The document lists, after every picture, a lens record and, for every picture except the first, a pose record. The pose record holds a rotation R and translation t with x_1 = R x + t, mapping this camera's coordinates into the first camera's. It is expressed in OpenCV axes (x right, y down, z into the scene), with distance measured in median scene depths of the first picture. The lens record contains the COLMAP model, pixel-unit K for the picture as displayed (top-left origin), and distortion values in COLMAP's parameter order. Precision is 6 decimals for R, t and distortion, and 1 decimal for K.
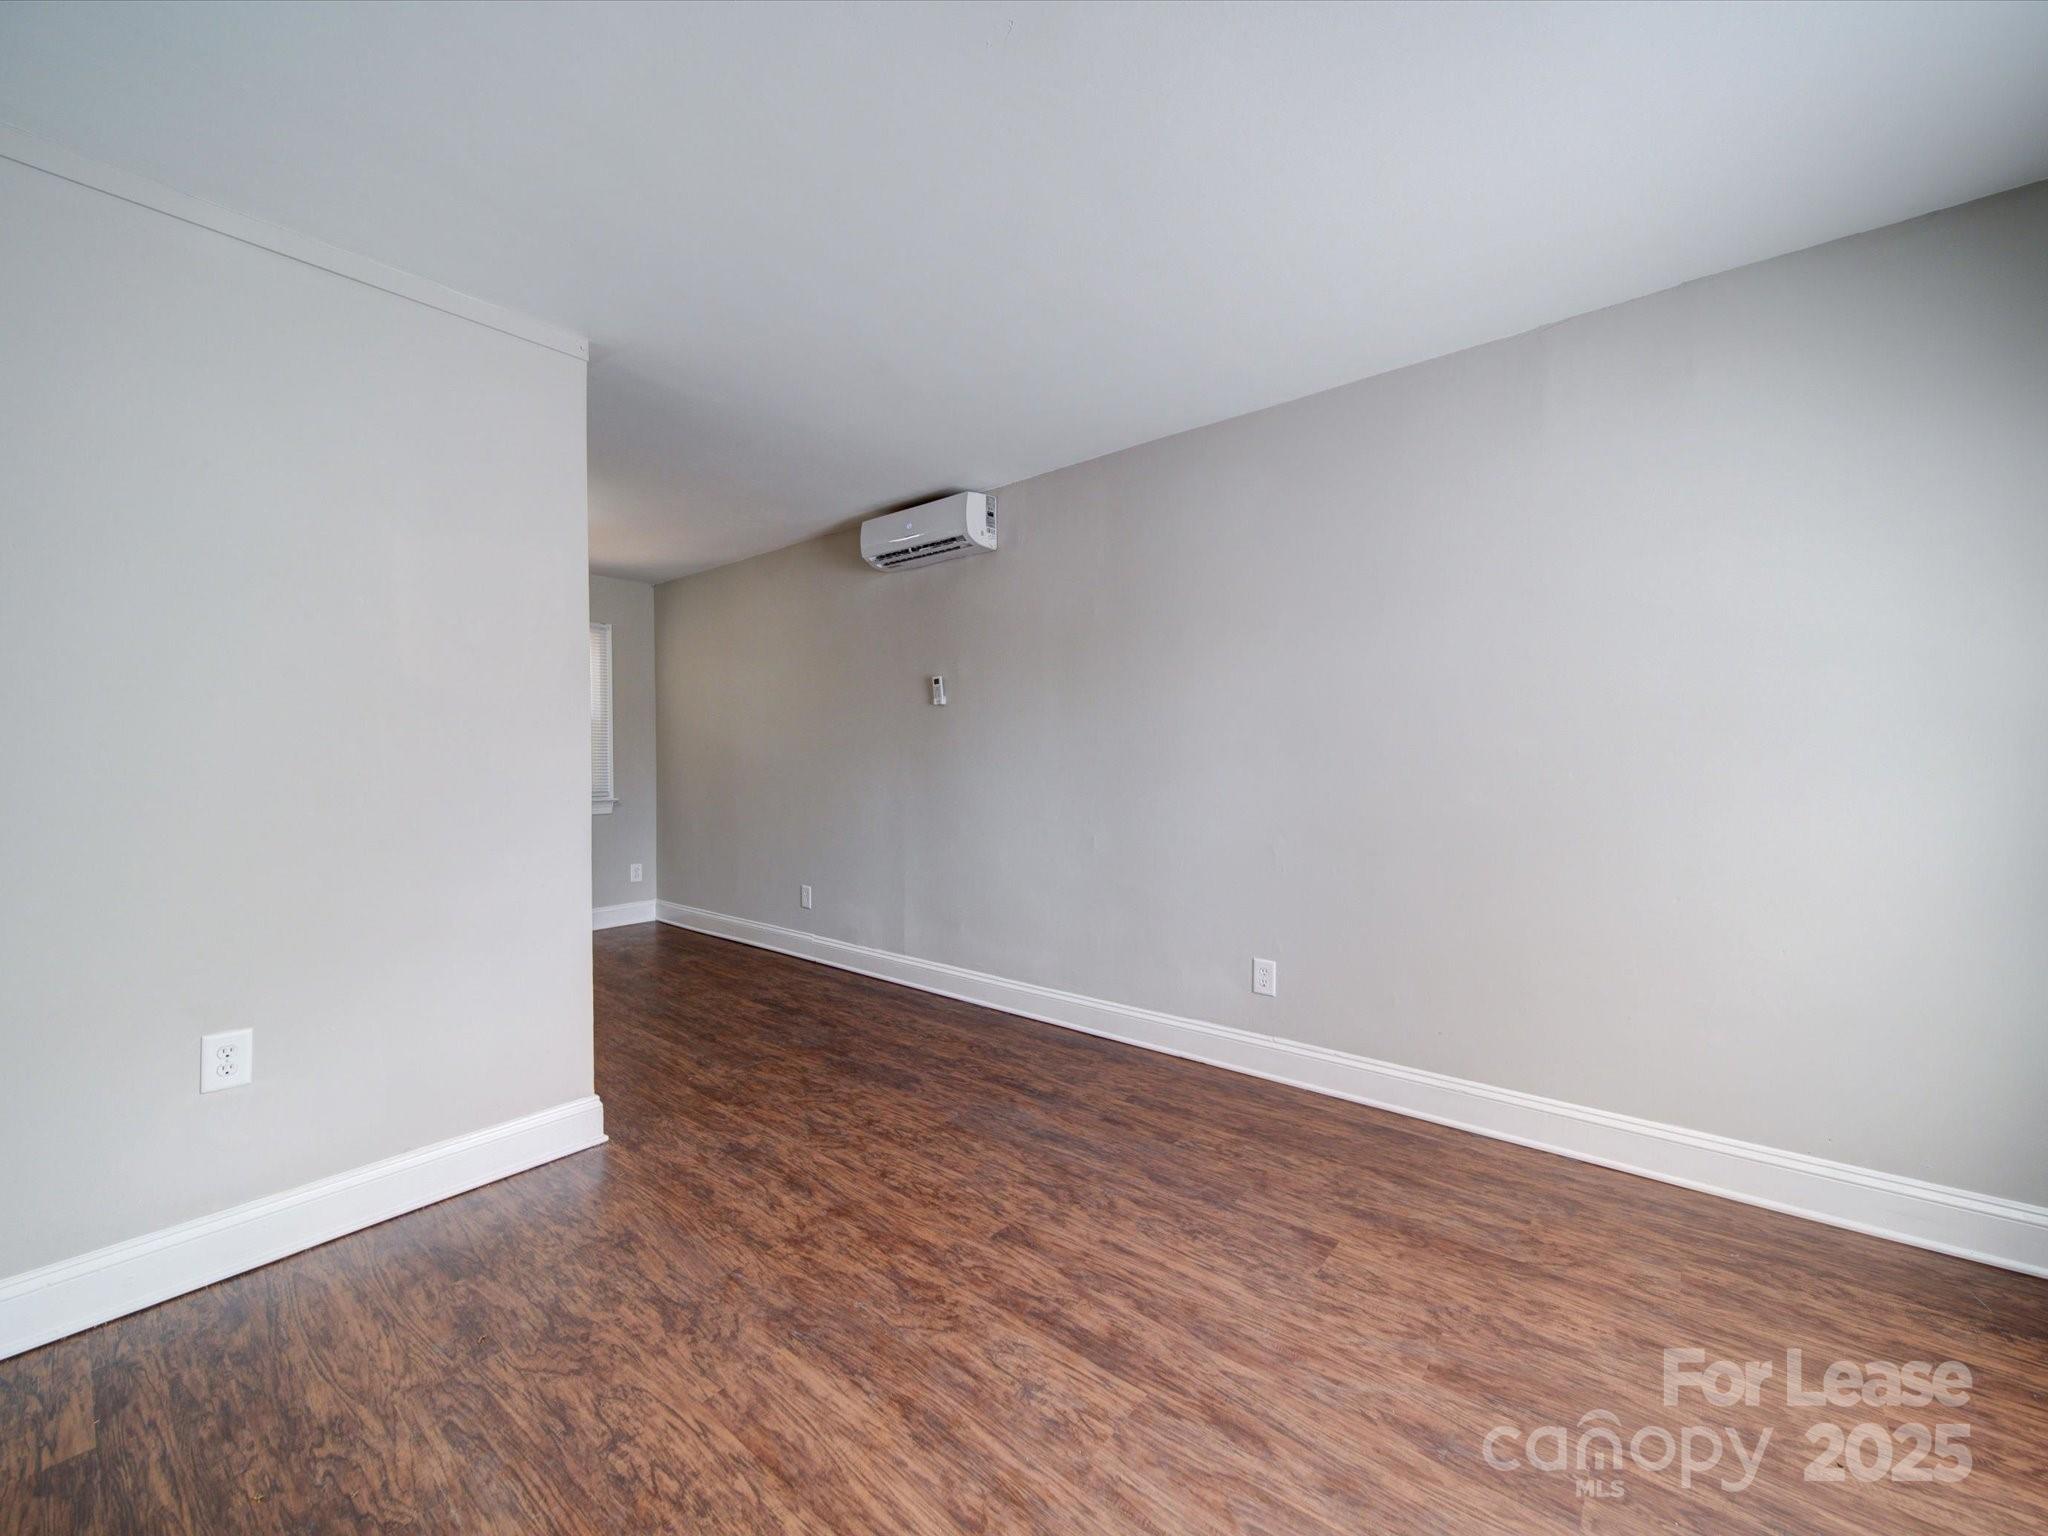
lens RADIAL K [[813.5, 0, 1034.1], [0, 813.5, 764.6], [0, 0, 1]] dist [0.001051, -0.001453]
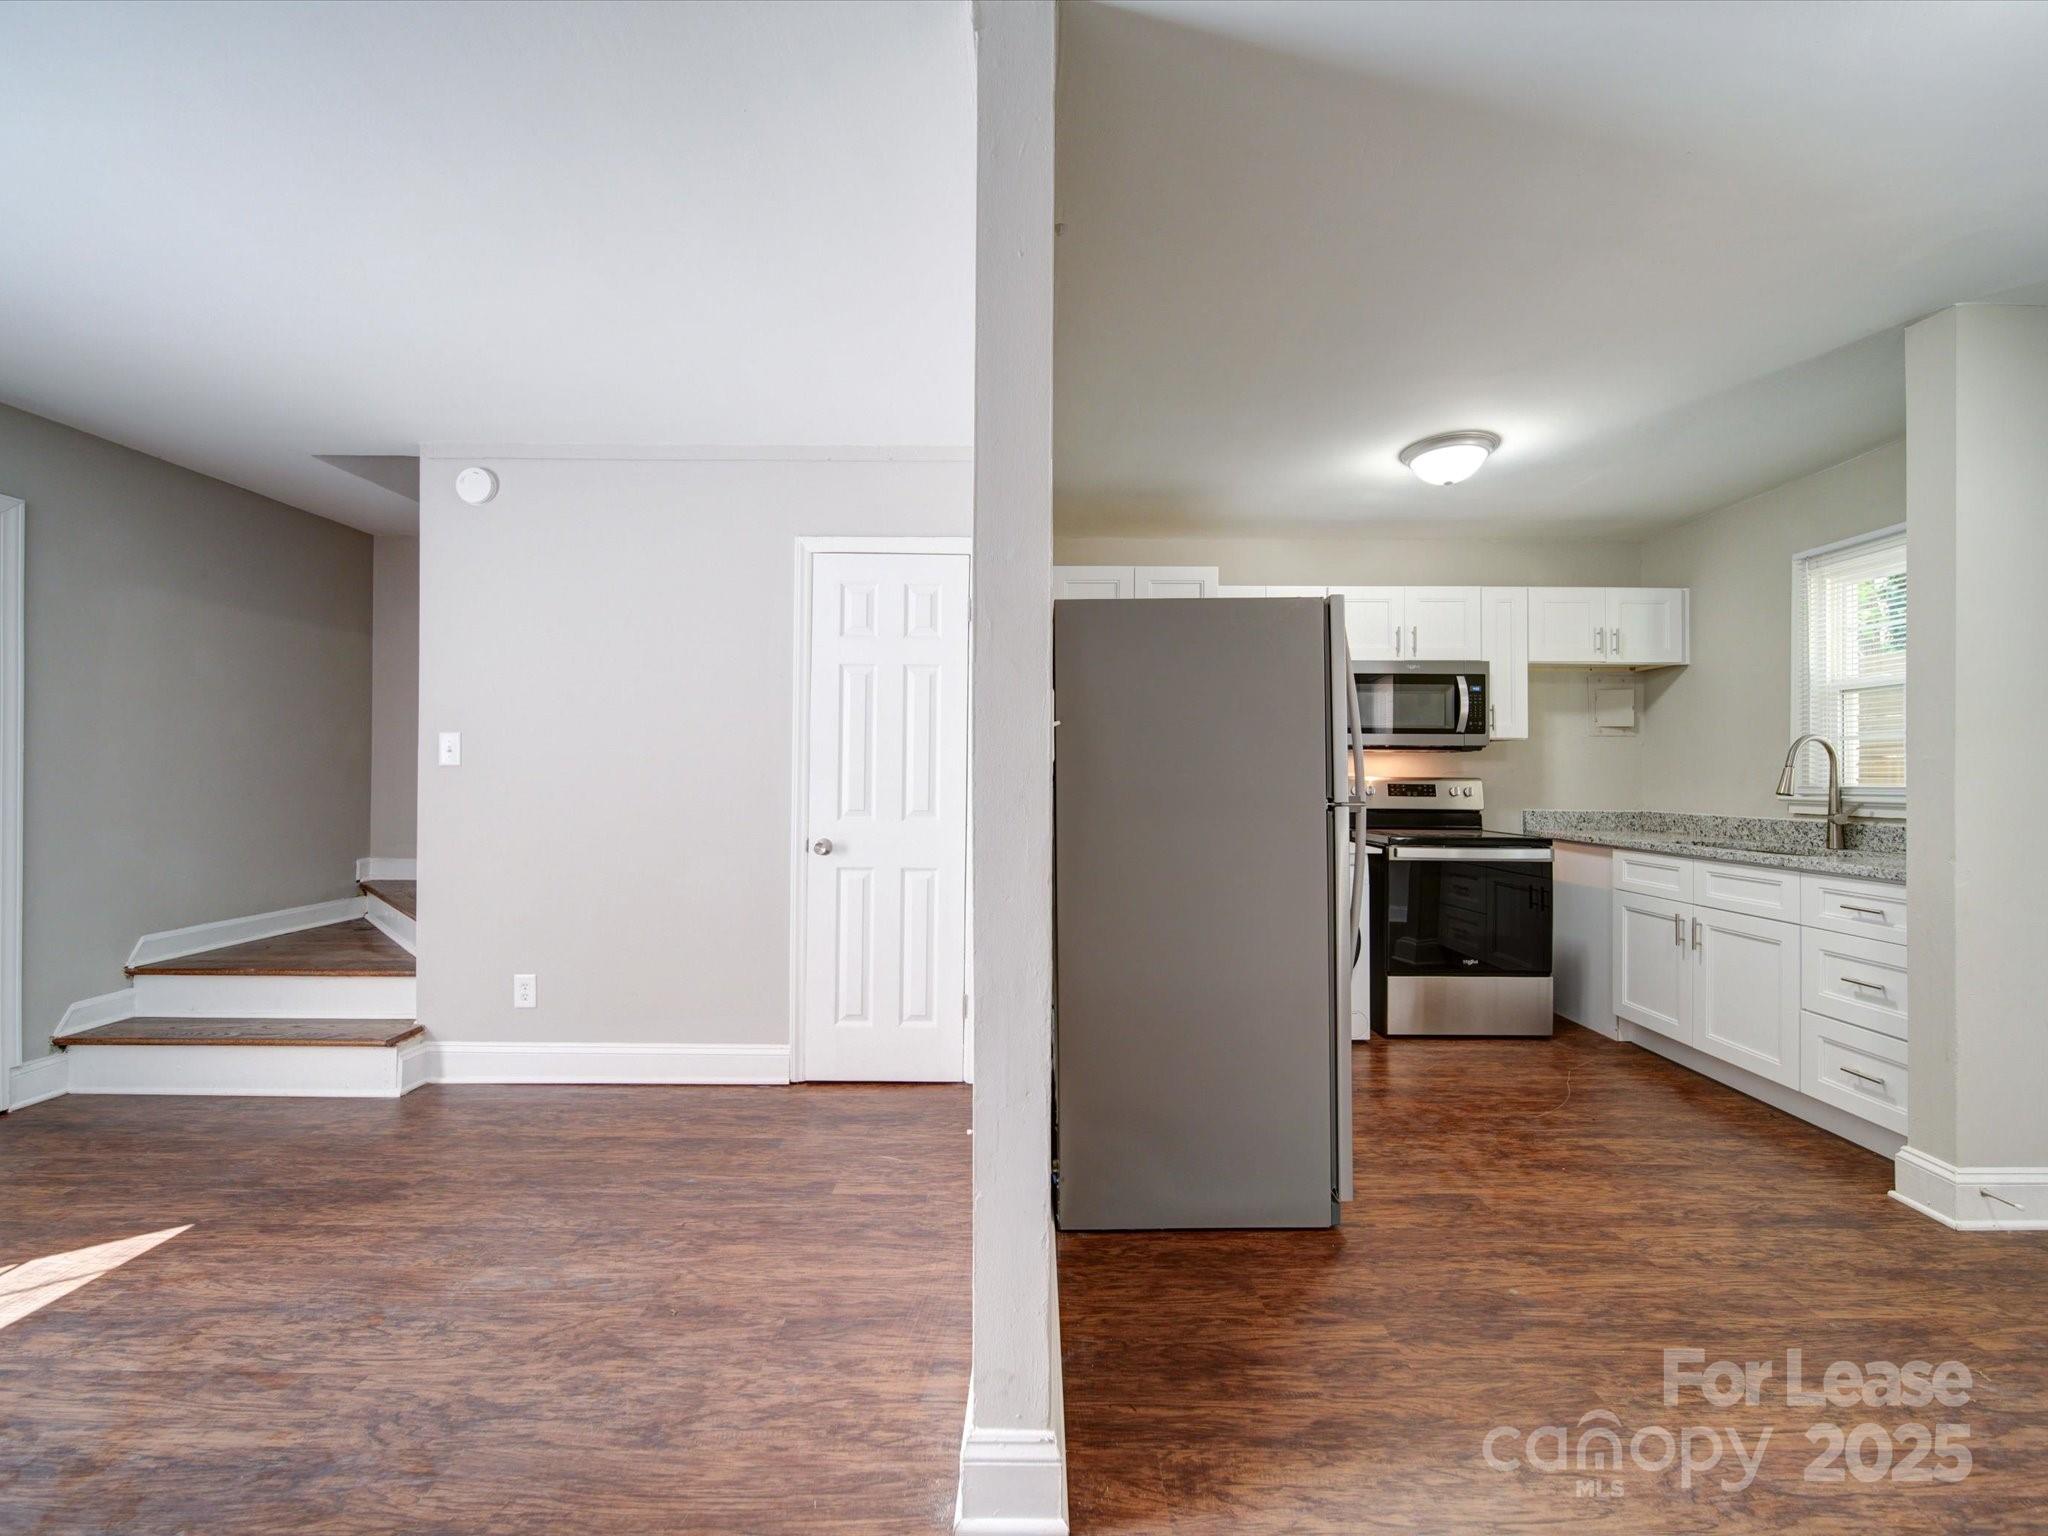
lens RADIAL K [[813.5, 0, 1034.1], [0, 813.5, 764.6], [0, 0, 1]] dist [0.001051, -0.001453]
pose [[-0.775813, -0.006124, -0.630933, -0.301736], [-0.005824, 0.999980, -0.002544, -0.016309], [0.630936, 0.001701, -0.775833, 1.765166]]
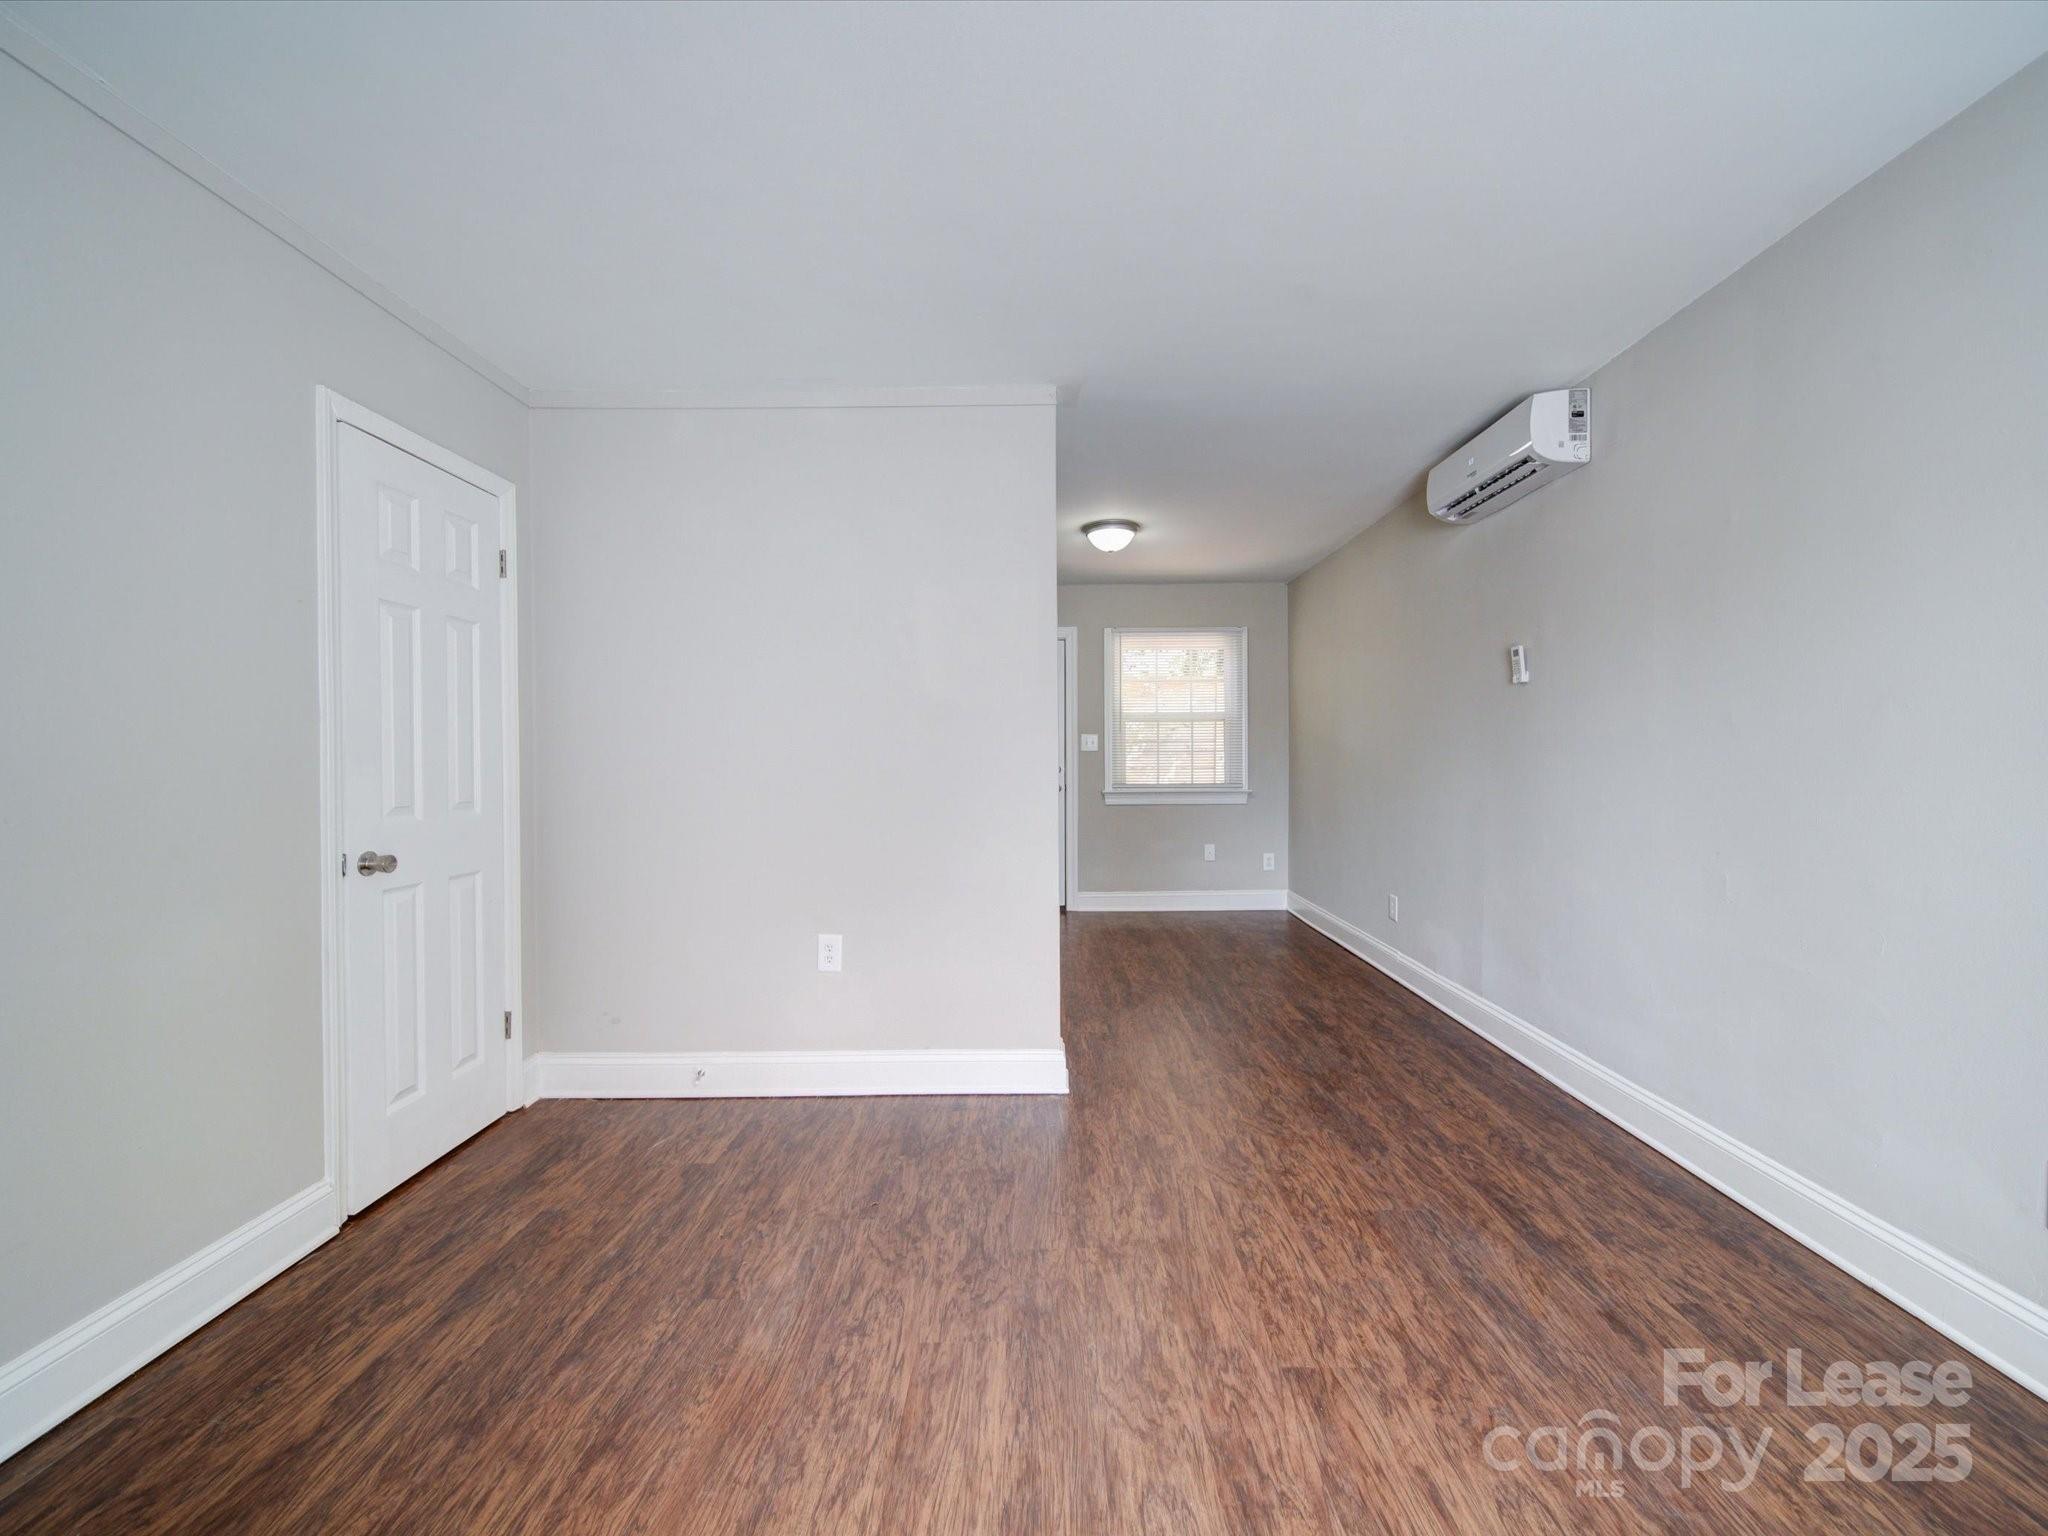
lens RADIAL K [[813.5, 0, 1034.1], [0, 813.5, 764.6], [0, 0, 1]] dist [0.001051, -0.001453]
pose [[0.625170, 0.011451, -0.780405, 0.397194], [-0.004104, 0.999927, 0.011384, -0.006405], [0.780478, -0.003914, 0.625171, 0.324397]]
